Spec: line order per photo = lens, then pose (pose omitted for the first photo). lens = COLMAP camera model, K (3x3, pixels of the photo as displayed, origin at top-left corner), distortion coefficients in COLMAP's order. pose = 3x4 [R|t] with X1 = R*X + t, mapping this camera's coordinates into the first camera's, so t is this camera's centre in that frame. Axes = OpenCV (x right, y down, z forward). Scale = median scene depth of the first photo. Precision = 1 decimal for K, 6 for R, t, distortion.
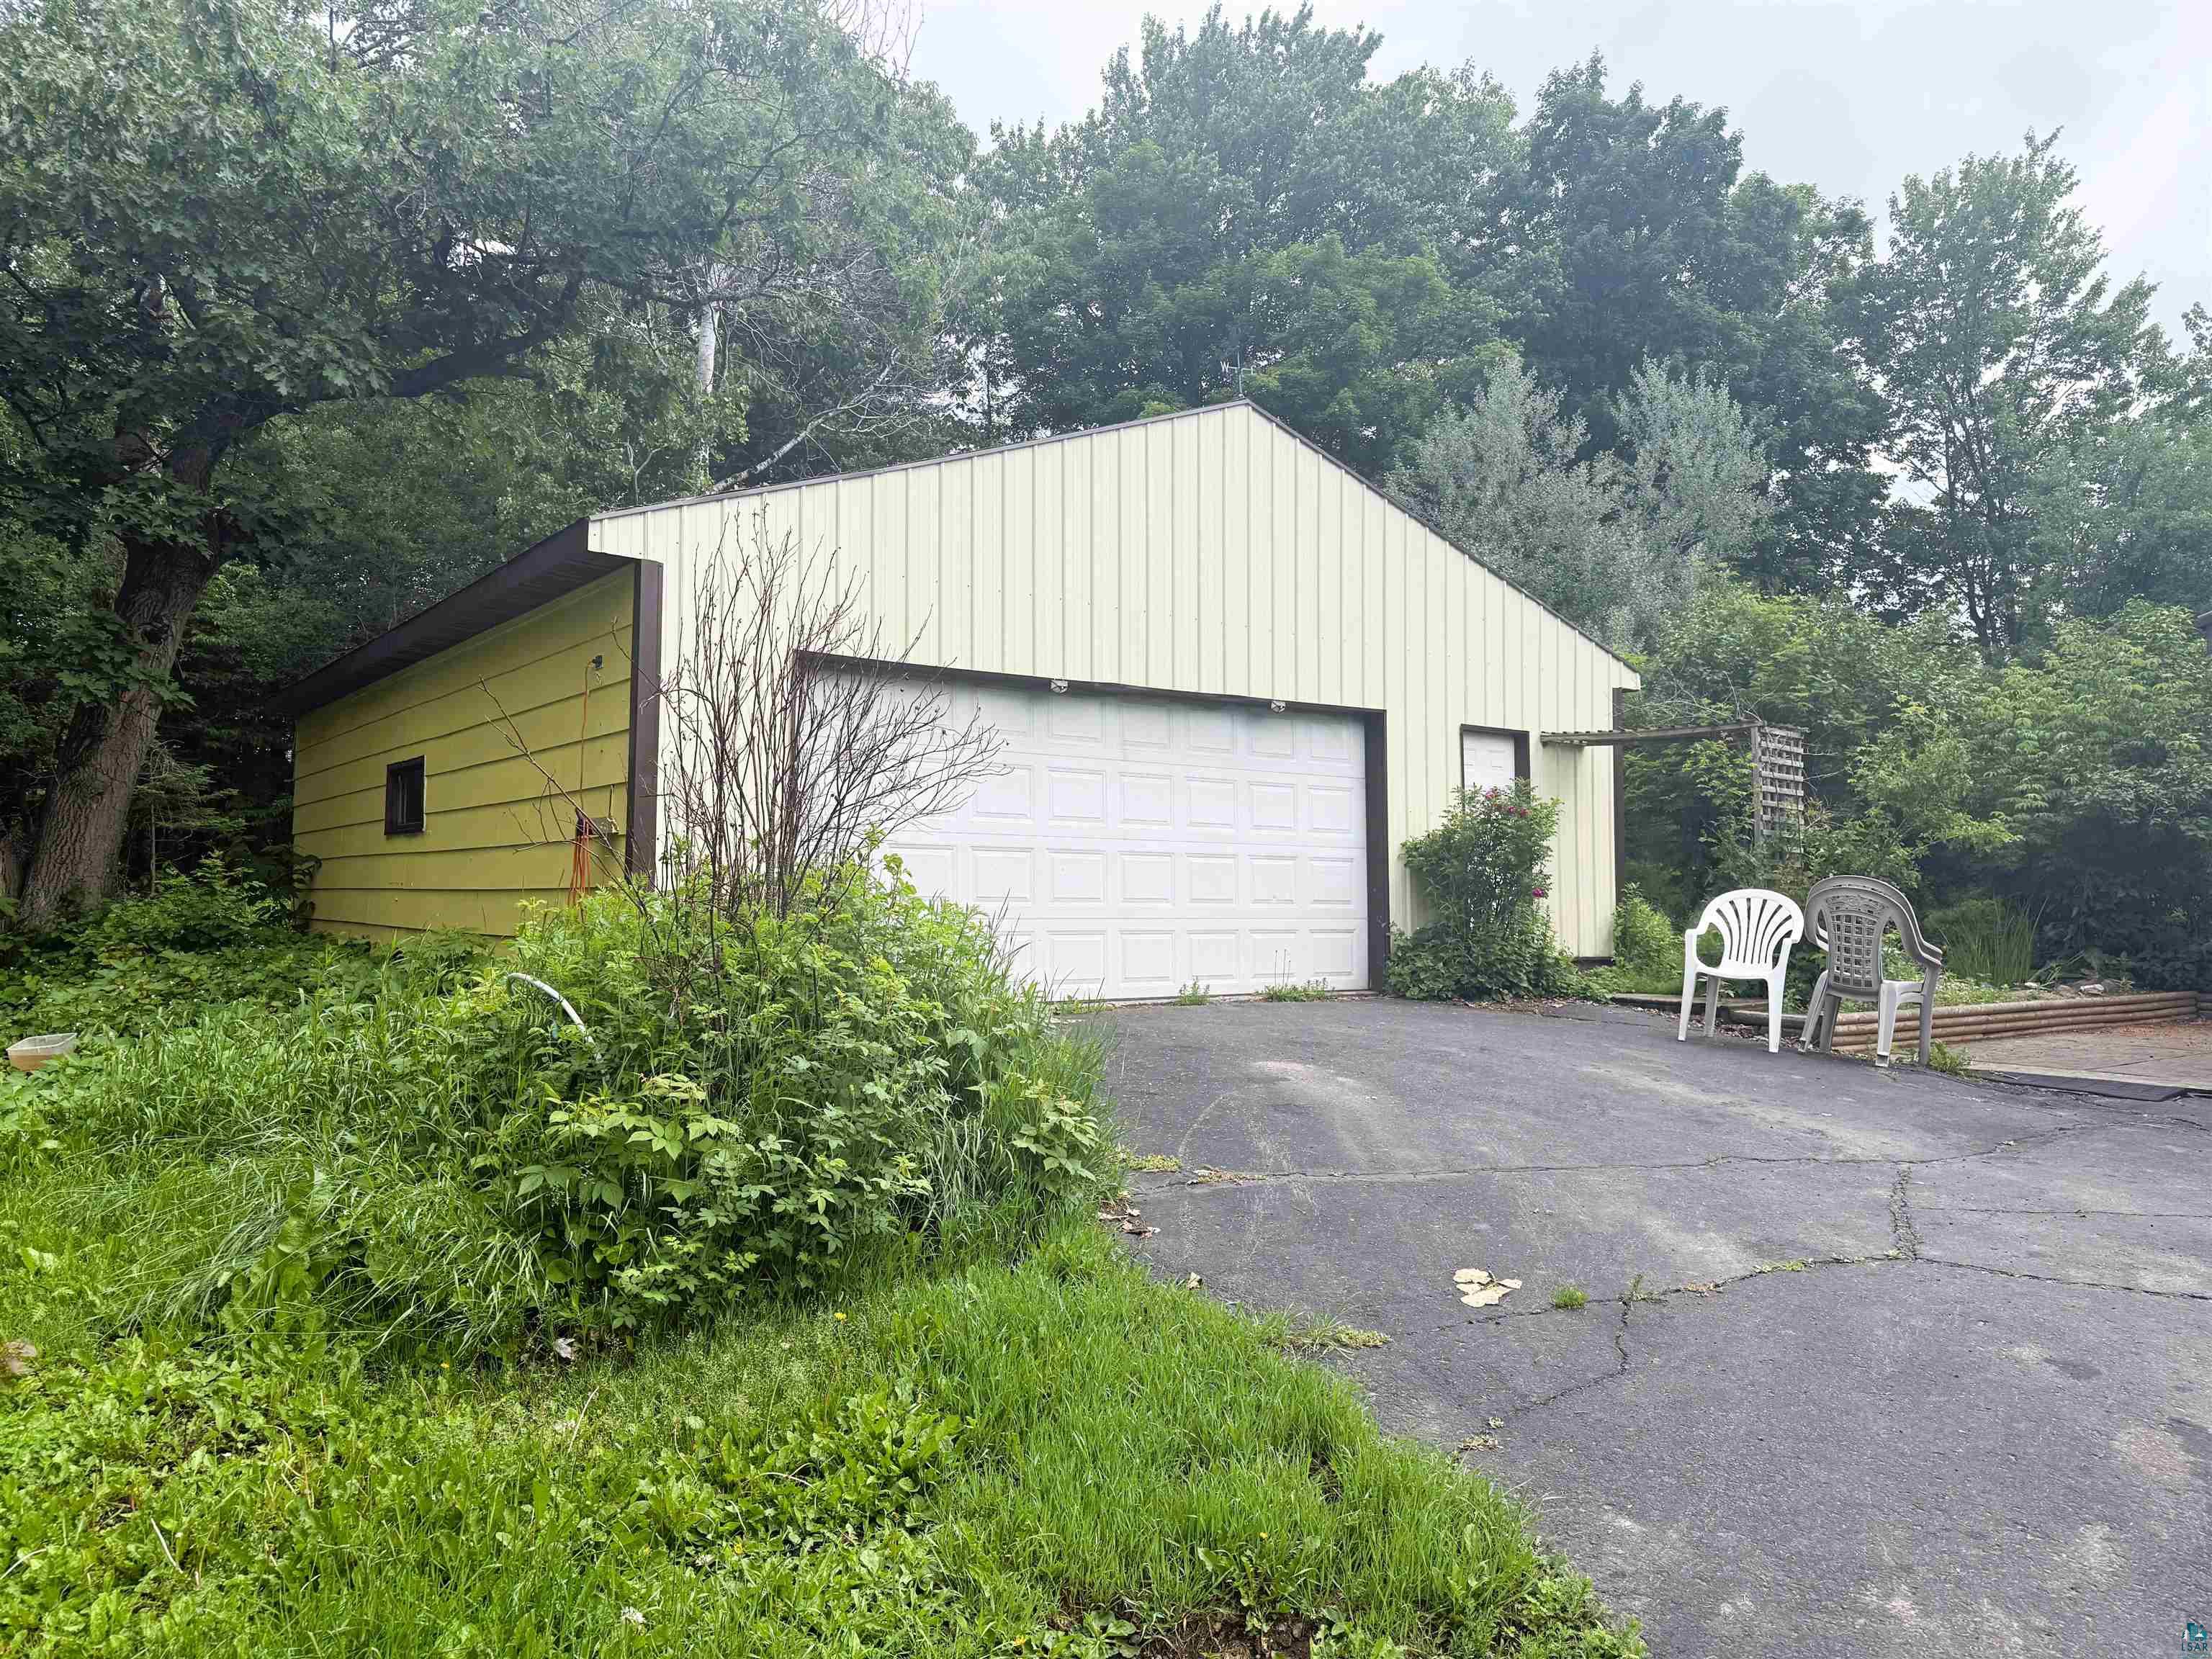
lens RADIAL K [[1544.5, 0, 1096.9], [0, 1544.5, 834.3], [0, 0, 1]] dist [0.040504, -0.033316]
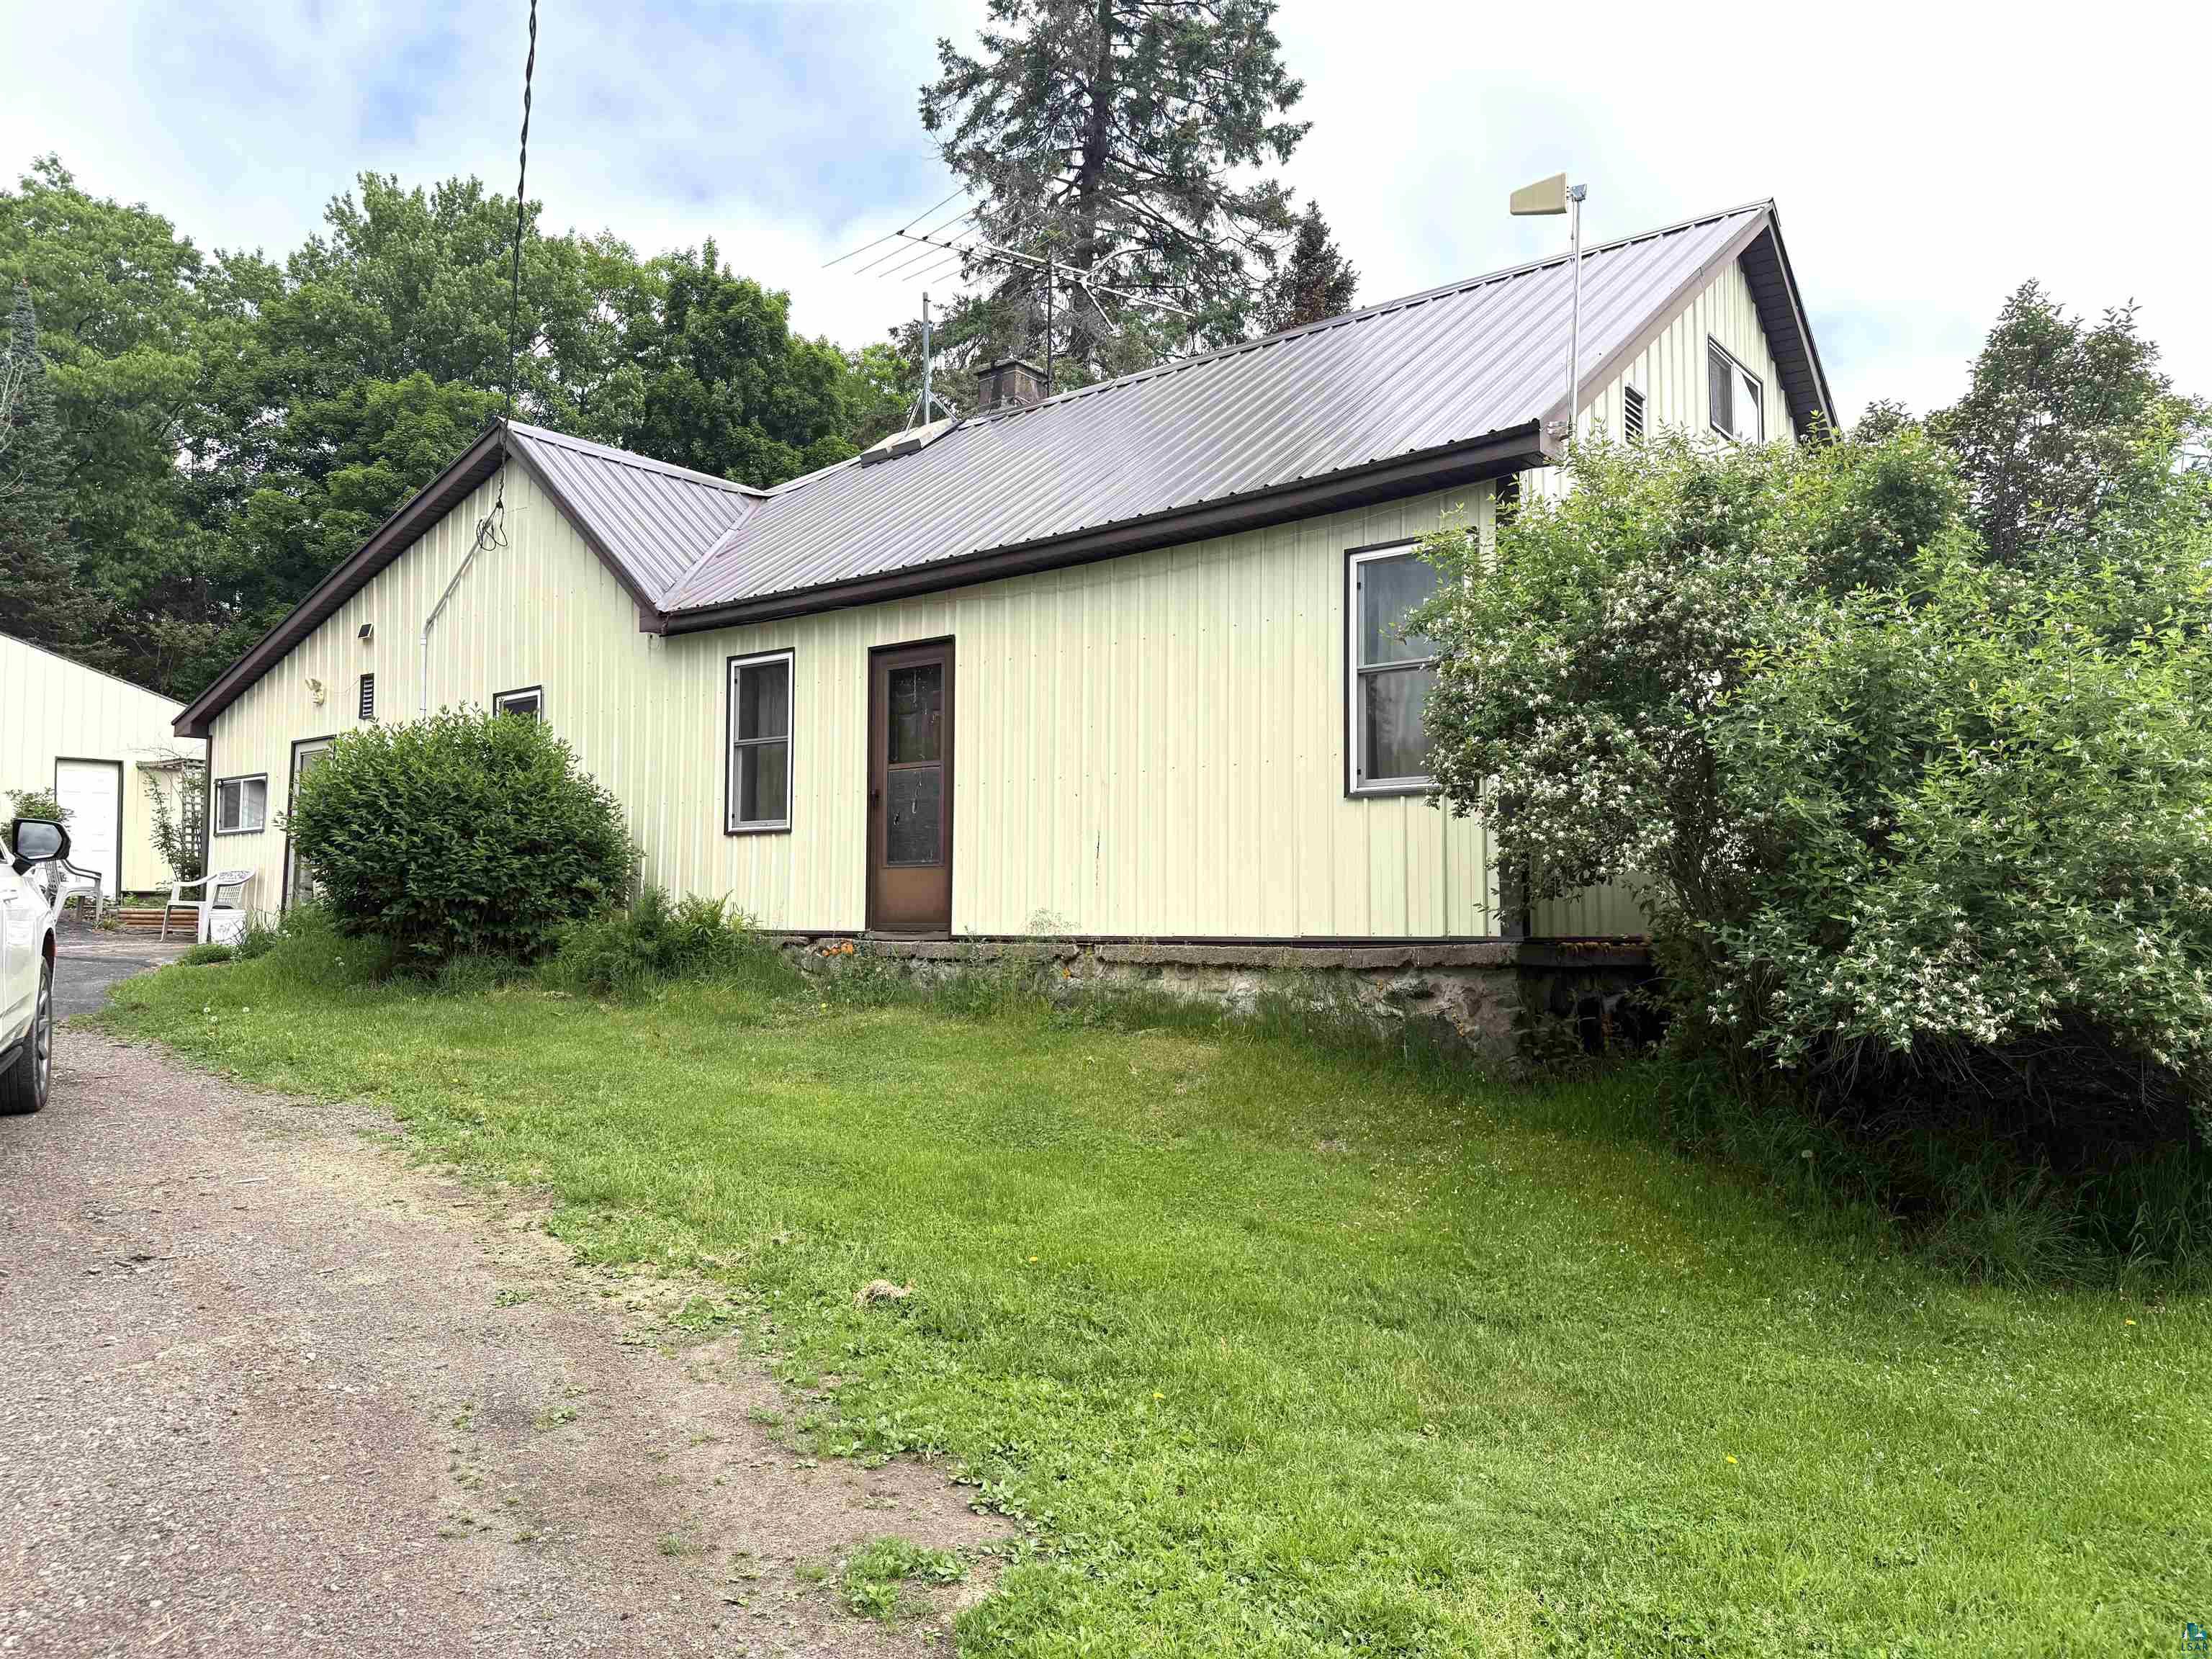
lens RADIAL K [[1544.5, 0, 1096.9], [0, 1544.5, 834.3], [0, 0, 1]] dist [0.040504, -0.033316]
pose [[0.979308, 0.008134, 0.202214, 0.374728], [-0.008249, 0.999966, -0.000273, 0.003482], [-0.202210, -0.001401, 0.979341, -0.353924]]
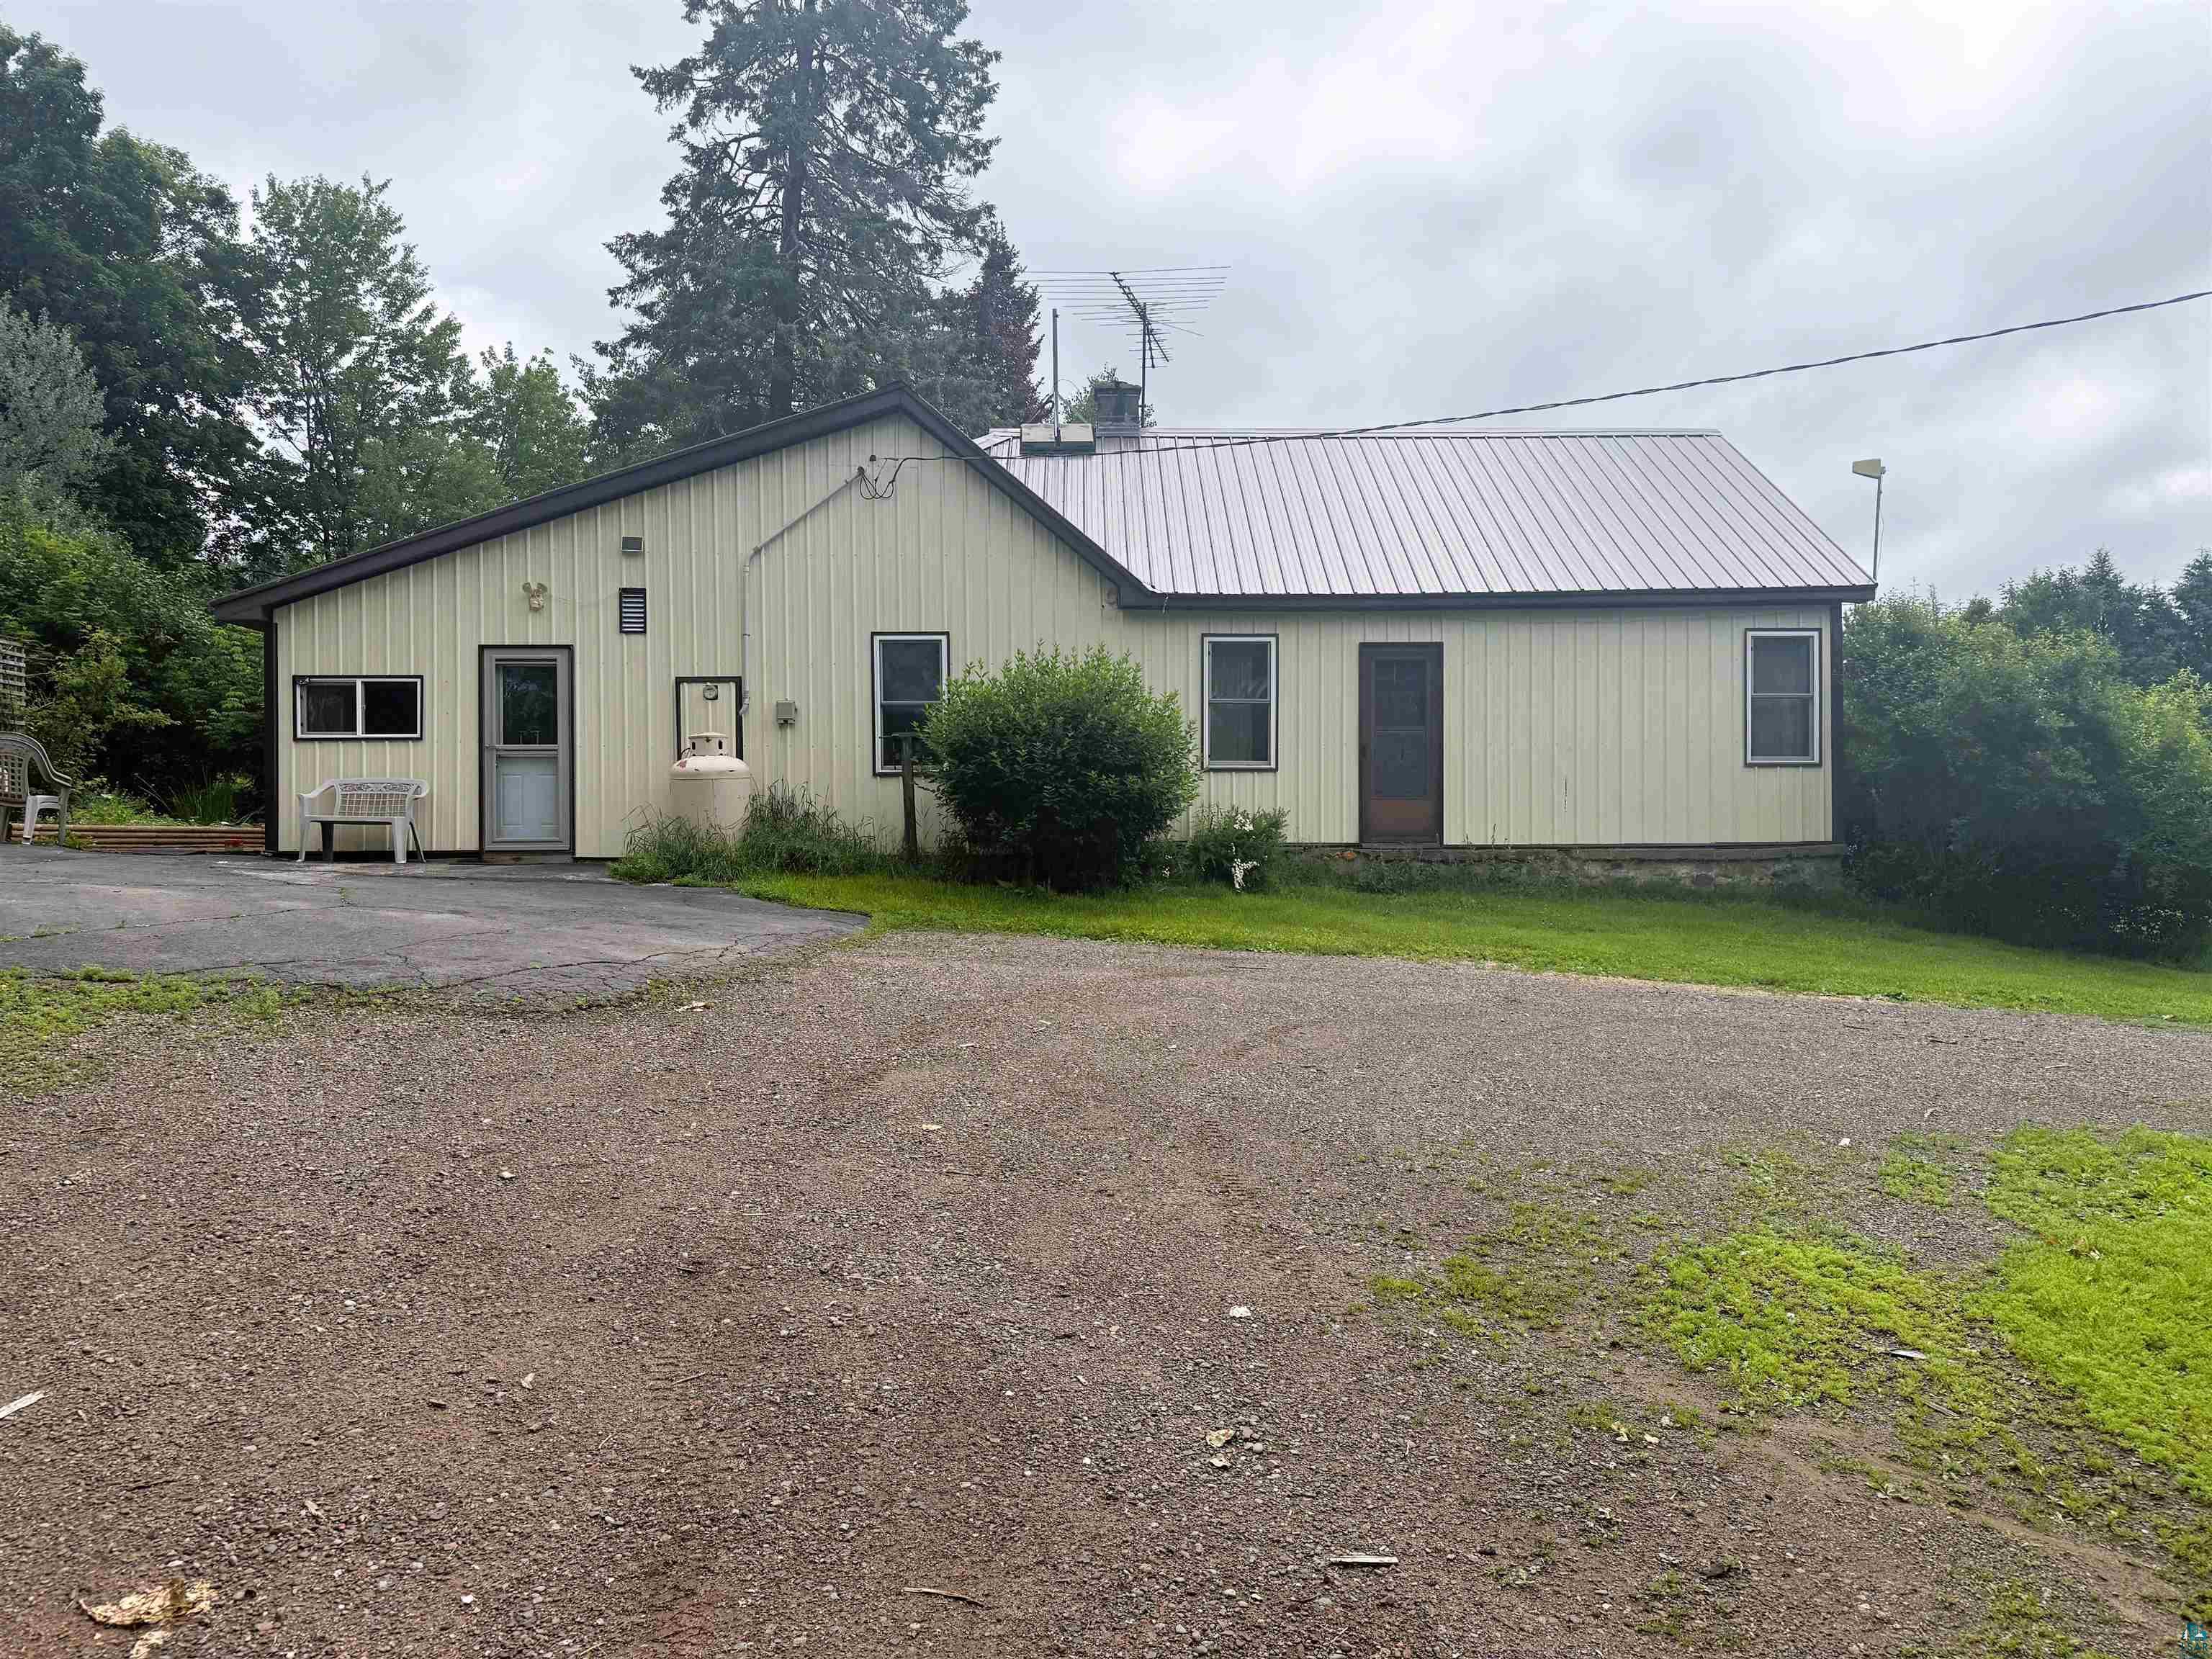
lens RADIAL K [[1544.5, 0, 1096.9], [0, 1544.5, 834.3], [0, 0, 1]] dist [0.040504, -0.033316]
pose [[0.613120, -0.005696, 0.789970, -0.032025], [-0.038147, 0.998594, 0.036807, 0.007573], [-0.789069, -0.052702, 0.612040, -0.244532]]
